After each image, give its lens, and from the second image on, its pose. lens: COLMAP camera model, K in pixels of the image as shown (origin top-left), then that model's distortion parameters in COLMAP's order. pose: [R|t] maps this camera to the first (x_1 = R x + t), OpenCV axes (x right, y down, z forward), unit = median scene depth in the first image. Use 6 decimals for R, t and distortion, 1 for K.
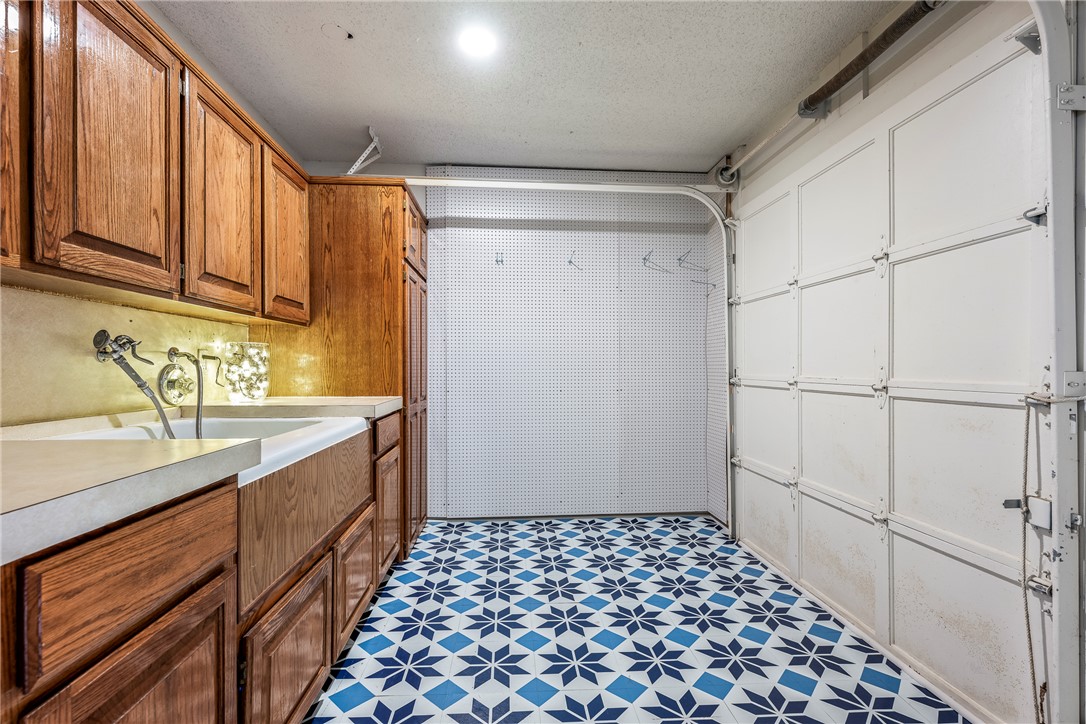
lens RADIAL K [[494.6, 0, 554.6], [0, 494.6, 367.2], [0, 0, 1]] dist [0.000023, -0.000229]
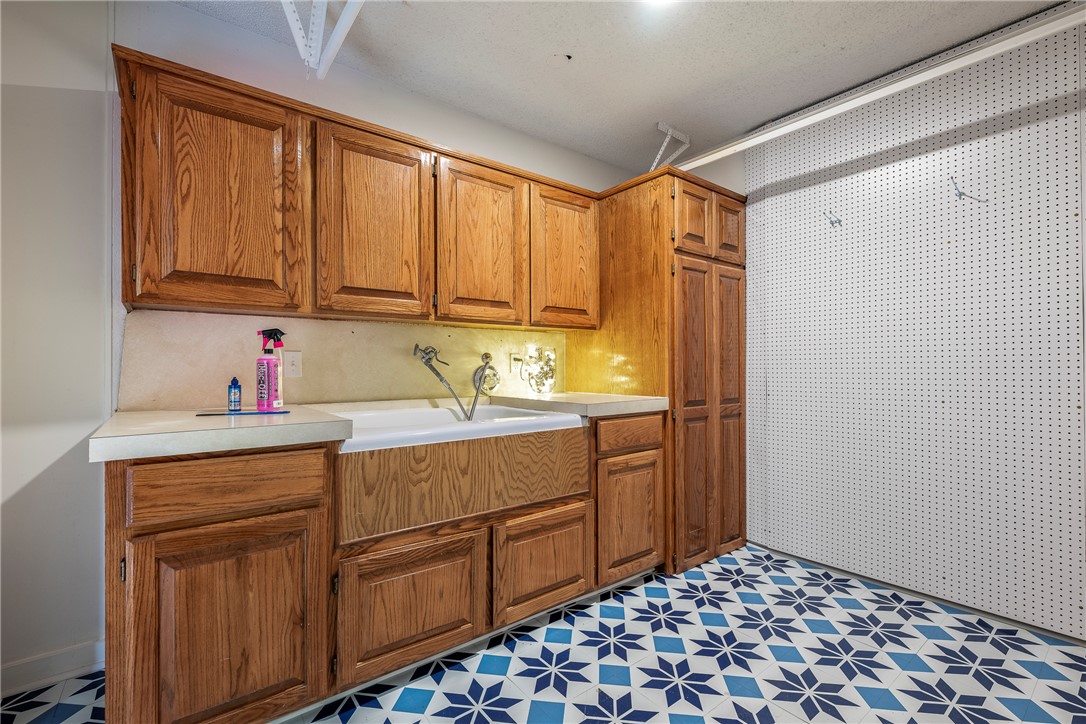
lens RADIAL K [[494.6, 0, 552.0], [0, 494.6, 362.6], [0, 0, 1]] dist [0.000023, -0.000229]
pose [[0.537358, -0.011030, -0.843282, 0.372177], [0.005555, 0.999939, -0.009539, 0.000839], [0.843336, 0.000441, 0.537387, 0.318553]]
